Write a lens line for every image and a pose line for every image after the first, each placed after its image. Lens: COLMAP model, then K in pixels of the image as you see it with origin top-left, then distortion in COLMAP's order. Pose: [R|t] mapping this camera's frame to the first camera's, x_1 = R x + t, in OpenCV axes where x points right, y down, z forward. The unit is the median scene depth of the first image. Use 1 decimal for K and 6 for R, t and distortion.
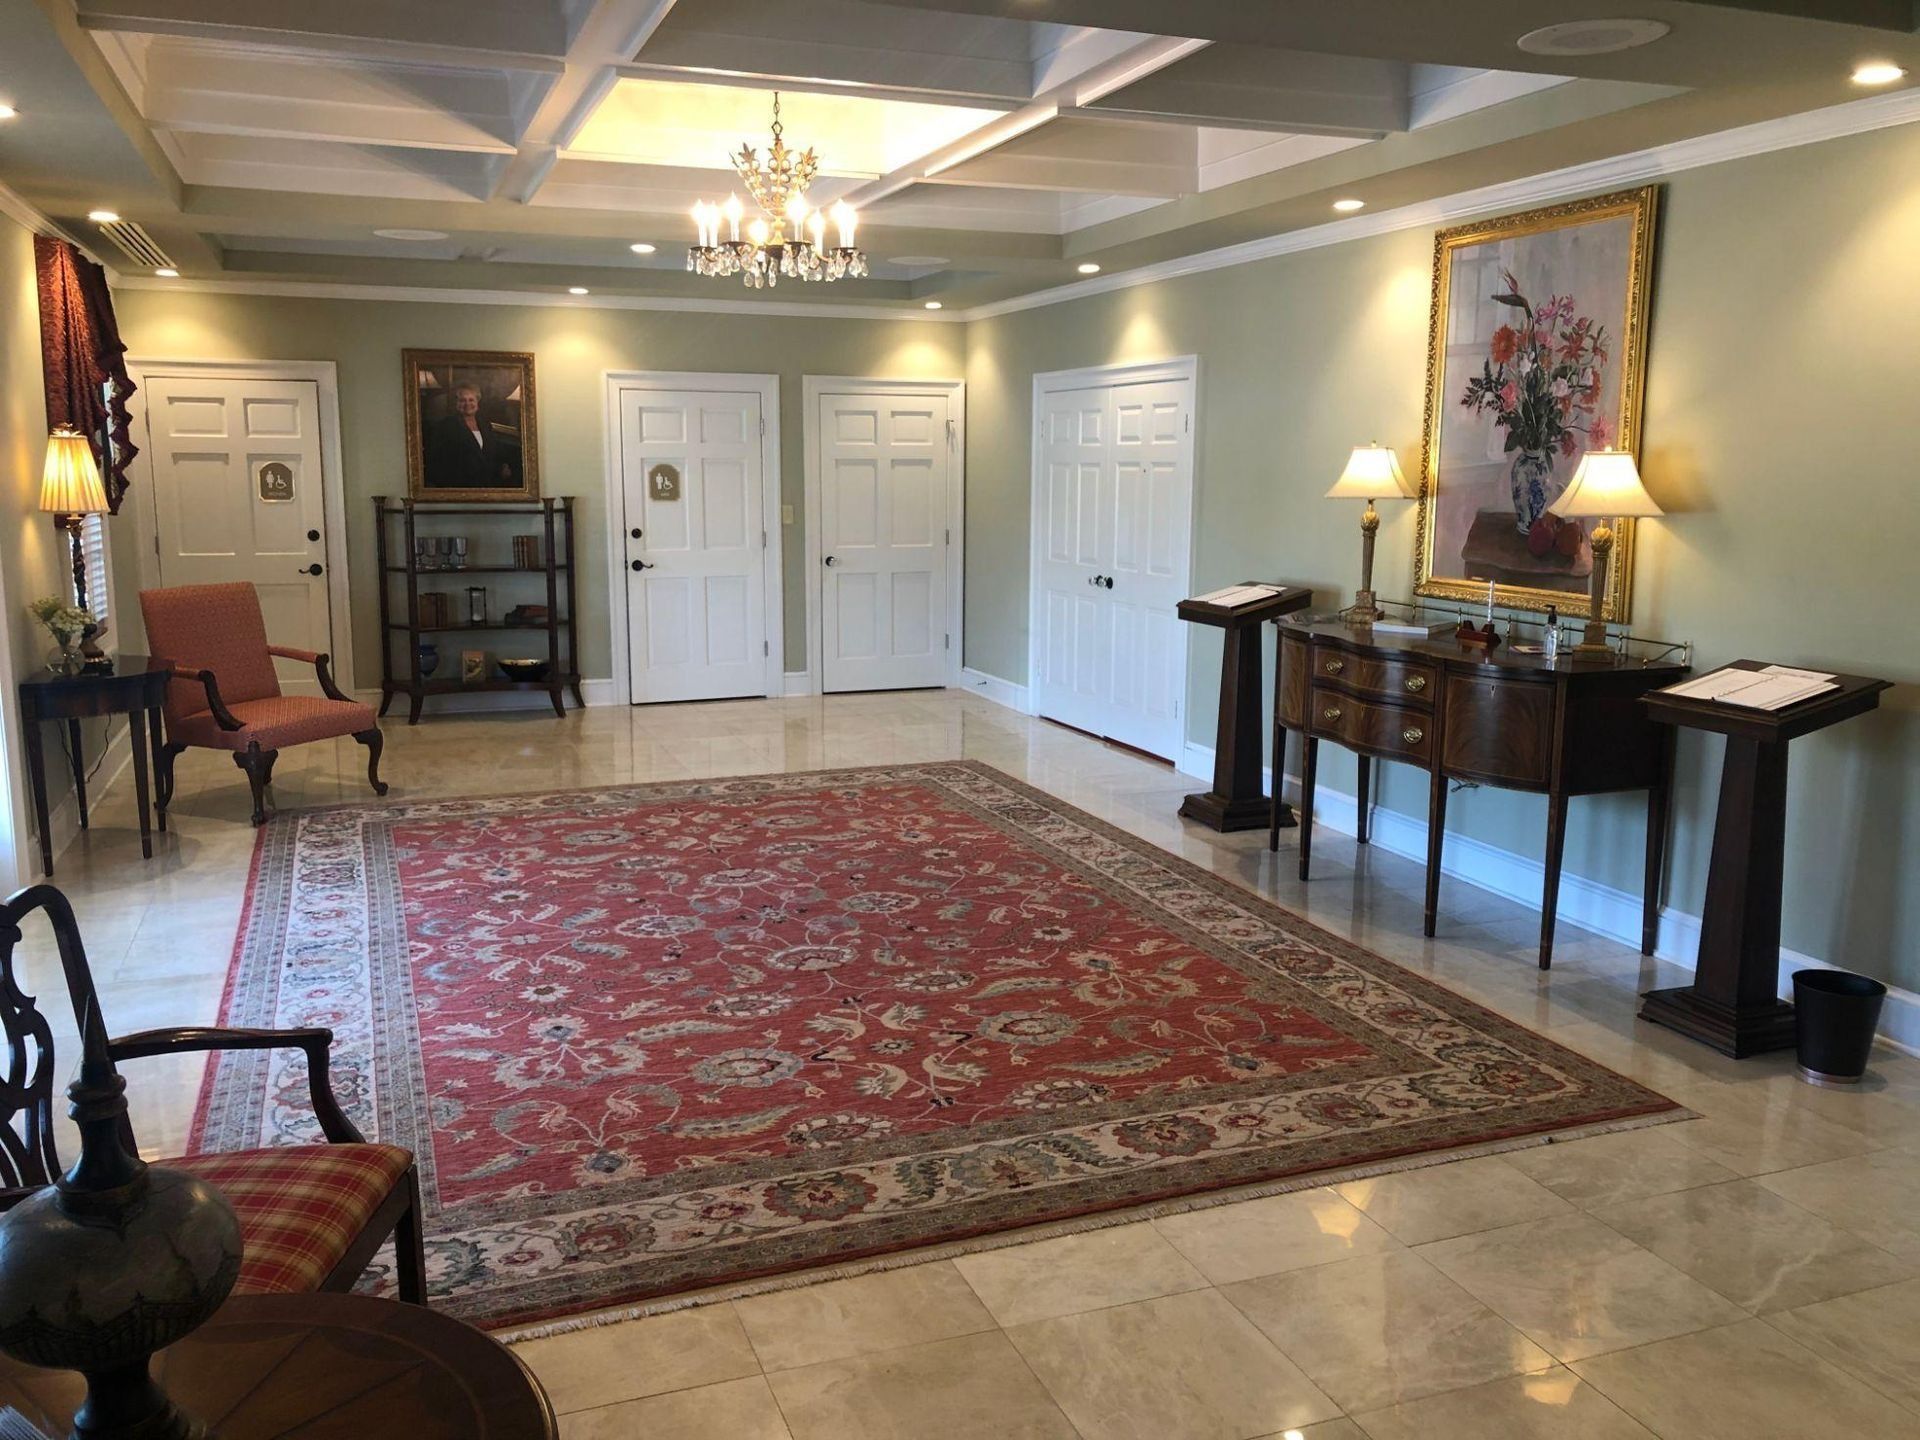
lens RADIAL K [[1579.6, 0, 949.1], [0, 1579.6, 709.2], [0, 0, 1]] dist [0.058586, -0.065368]
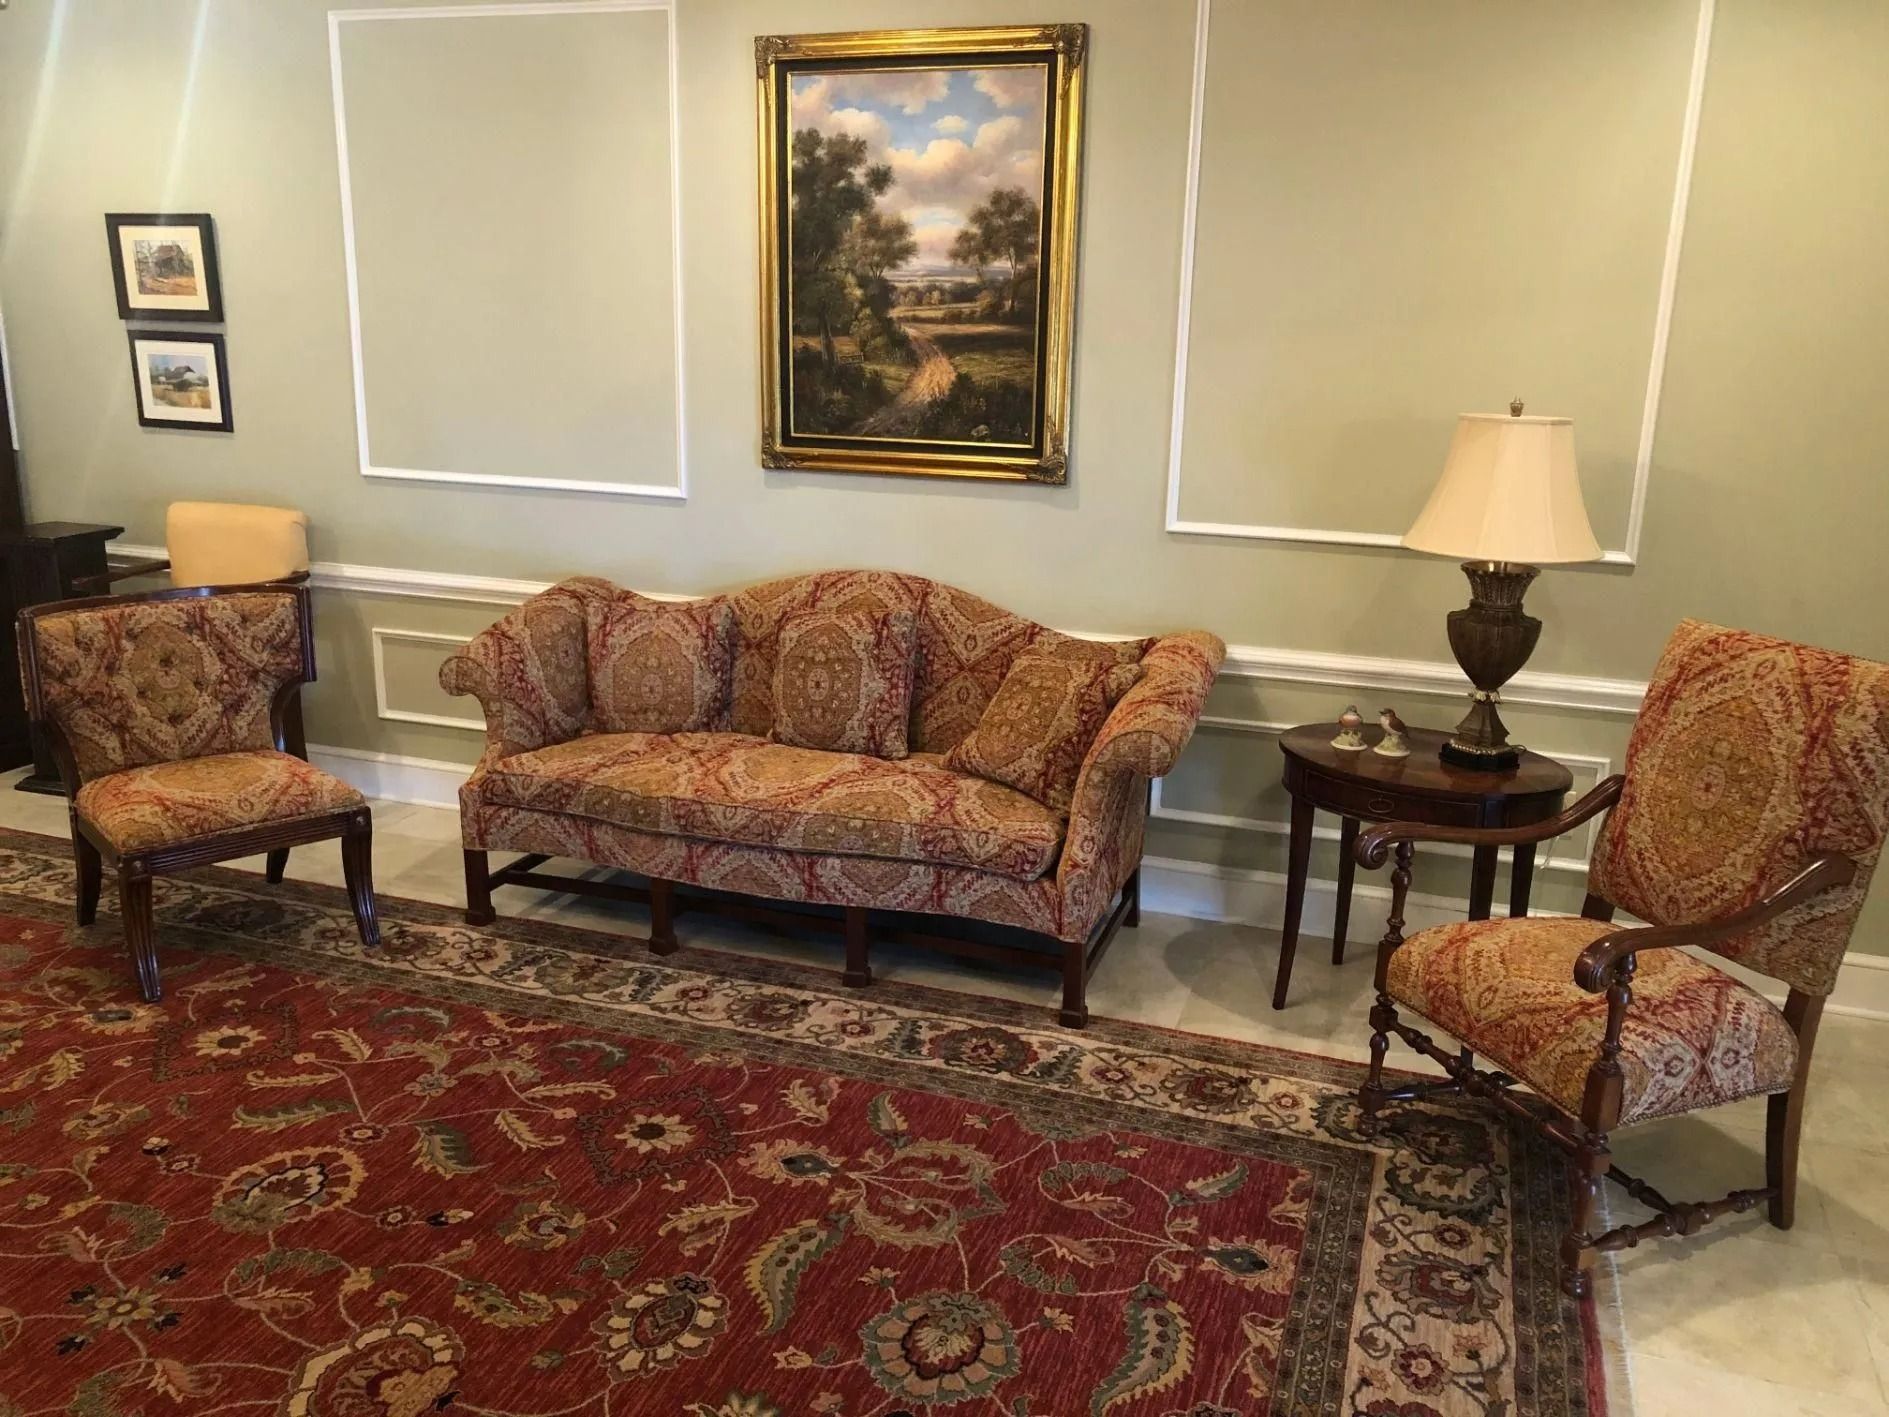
lens RADIAL K [[1554.1, 0, 939.0], [0, 1554.1, 695.6], [0, 0, 1]] dist [0.058586, -0.065368]
pose [[0.644906, -0.172446, 0.744553, -0.285890], [0.101380, 0.984905, 0.140303, -0.101003], [-0.757508, -0.015000, 0.652653, 0.512018]]
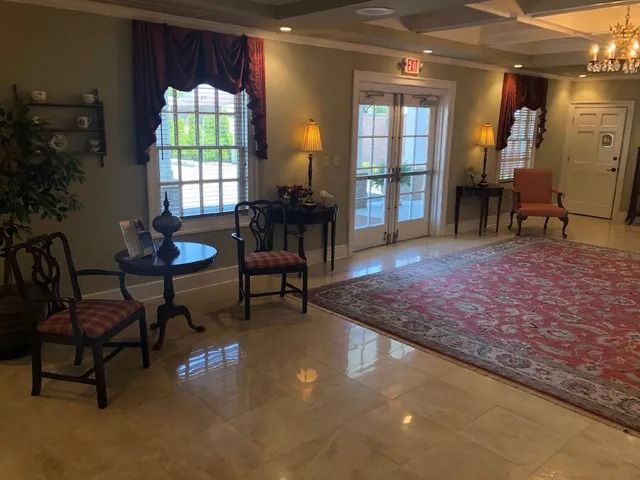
lens RADIAL K [[526.5, 0, 320.6], [0, 526.5, 238.4], [0, 0, 1]] dist [0.058586, -0.065368]
pose [[0.371651, 0.208253, -0.904713, 0.604495], [-0.171358, 0.973159, 0.153615, -0.036206], [0.912421, 0.097939, 0.397362, 0.167546]]
